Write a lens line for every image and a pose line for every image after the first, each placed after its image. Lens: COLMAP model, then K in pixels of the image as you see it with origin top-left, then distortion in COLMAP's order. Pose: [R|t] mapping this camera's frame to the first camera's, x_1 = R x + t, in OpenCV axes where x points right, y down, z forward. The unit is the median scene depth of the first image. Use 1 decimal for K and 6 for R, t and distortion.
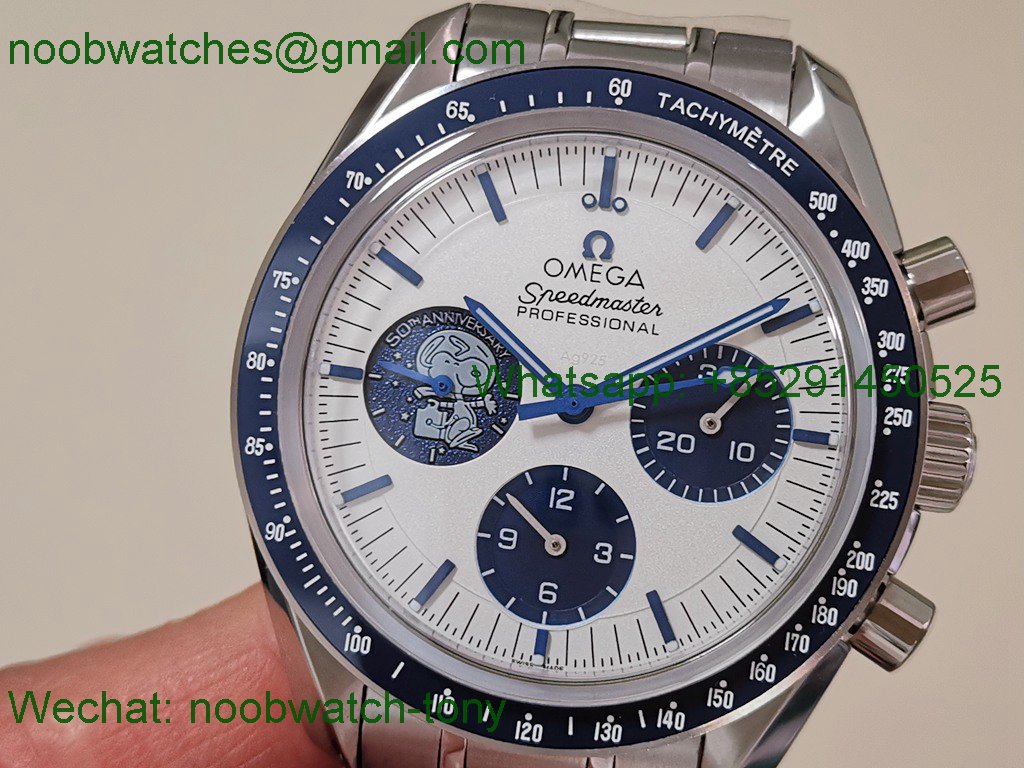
lens RADIAL K [[1599.2, 0, 511.1], [0, 1599.2, 379.3], [0, 0, 1]] dist [0.222798, 0.000000]
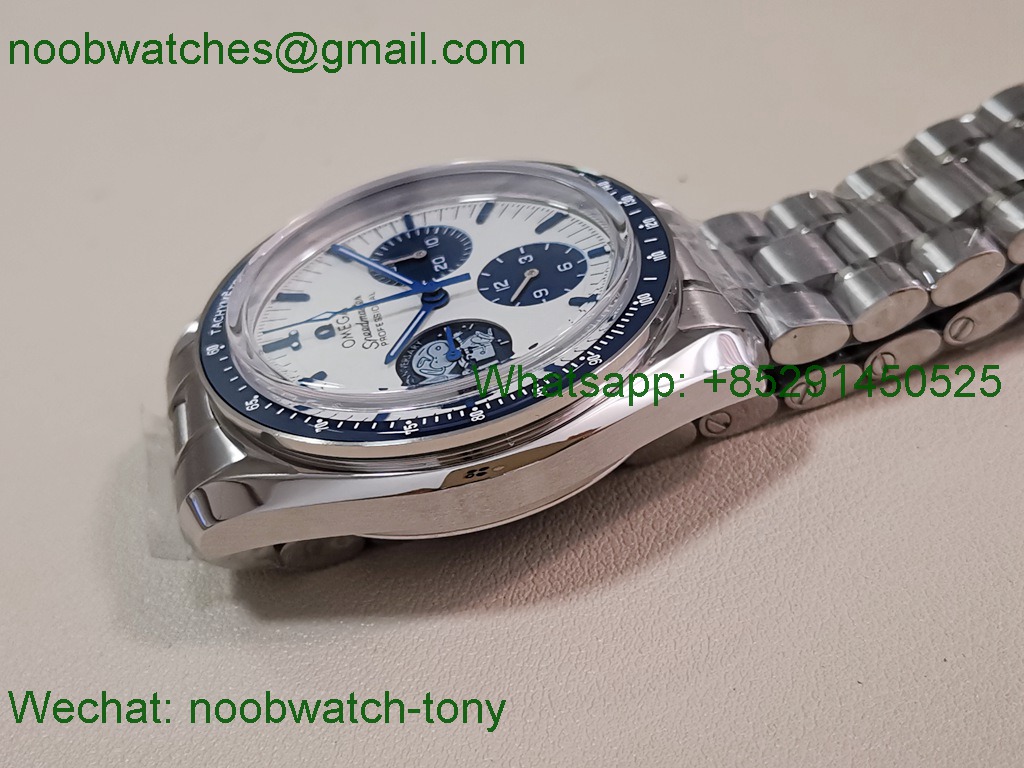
lens RADIAL K [[1599.2, 0, 518.4], [0, 1599.2, 381.0], [0, 0, 1]] dist [0.222798, 0.000000]
pose [[-0.338332, -0.471727, 0.814251, -1.175177], [0.924231, -0.329324, 0.193240, -0.214498], [0.176996, 0.817936, 0.547406, 0.299971]]
